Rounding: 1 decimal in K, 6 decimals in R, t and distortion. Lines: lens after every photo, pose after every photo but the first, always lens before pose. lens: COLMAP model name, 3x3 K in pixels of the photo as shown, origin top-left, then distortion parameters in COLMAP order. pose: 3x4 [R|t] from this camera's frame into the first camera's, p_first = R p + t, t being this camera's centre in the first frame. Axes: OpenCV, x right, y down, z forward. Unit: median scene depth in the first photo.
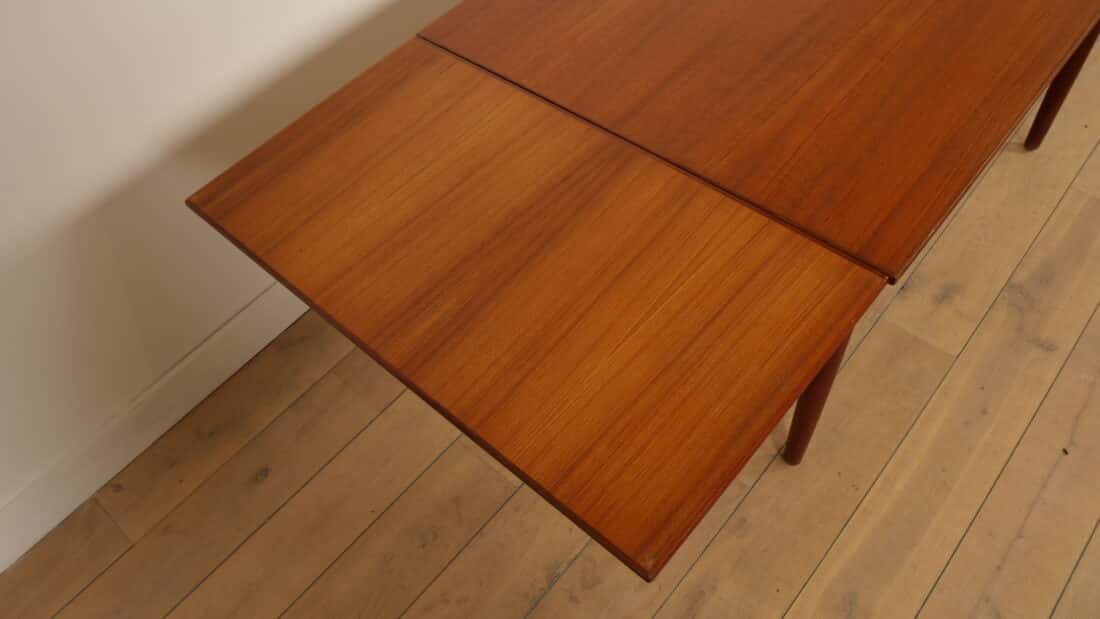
lens RADIAL K [[806.4, 0, 552.3], [0, 806.4, 312.8], [0, 0, 1]] dist [-0.046321, 0.013304]
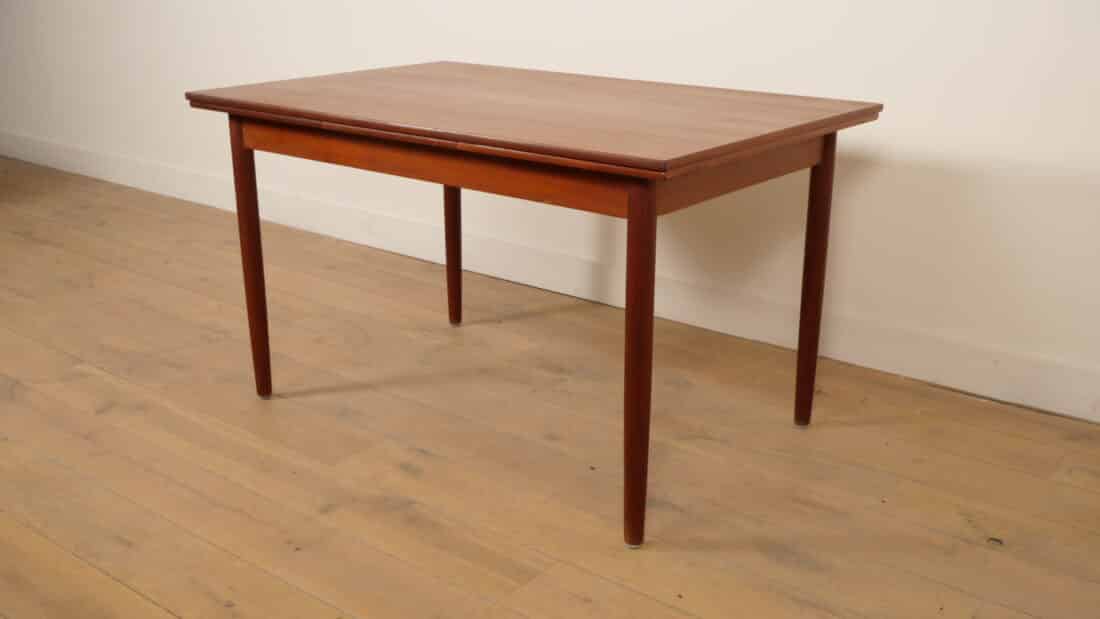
lens RADIAL K [[1126.0, 0, 549.8], [0, 1126.0, 308.6], [0, 0, 1]] dist [0.002134, 0.000000]
pose [[0.045658, 0.410764, -0.910598, 1.857825], [-0.815772, 0.541450, 0.203341, -0.606187], [0.576569, 0.733556, 0.359811, 0.534149]]
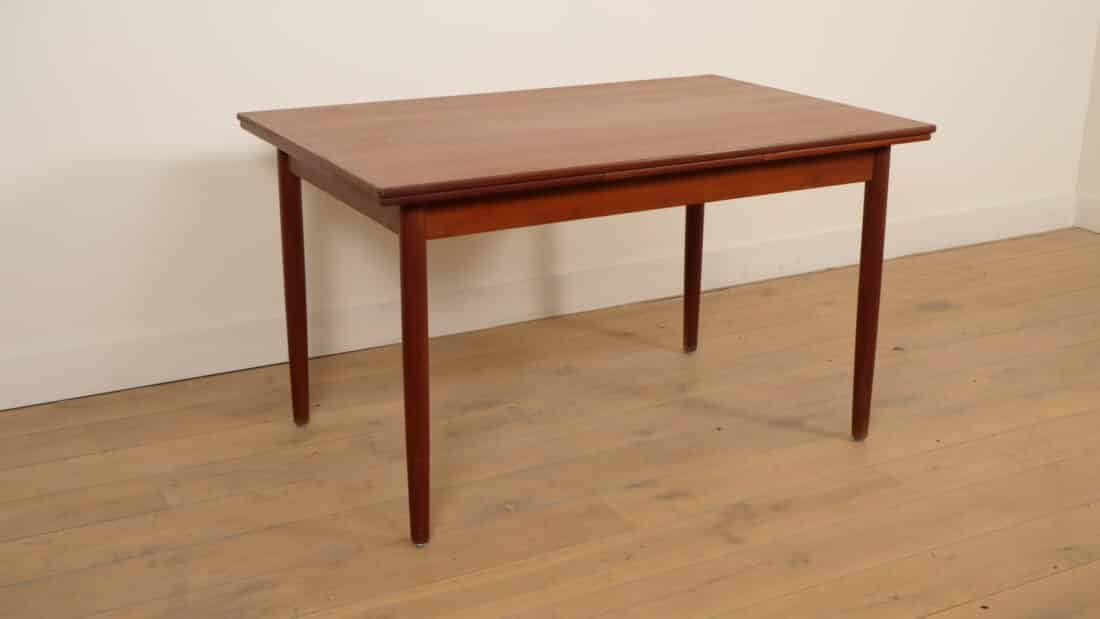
lens RADIAL K [[1397.4, 0, 554.3], [0, 1397.4, 306.7], [0, 0, 1]] dist [0.030429, 0.000000]
pose [[0.937529, 0.205500, -0.280729, 0.885488], [-0.330361, 0.778862, -0.533138, 0.829019], [0.109089, 0.592574, 0.798095, -0.537975]]
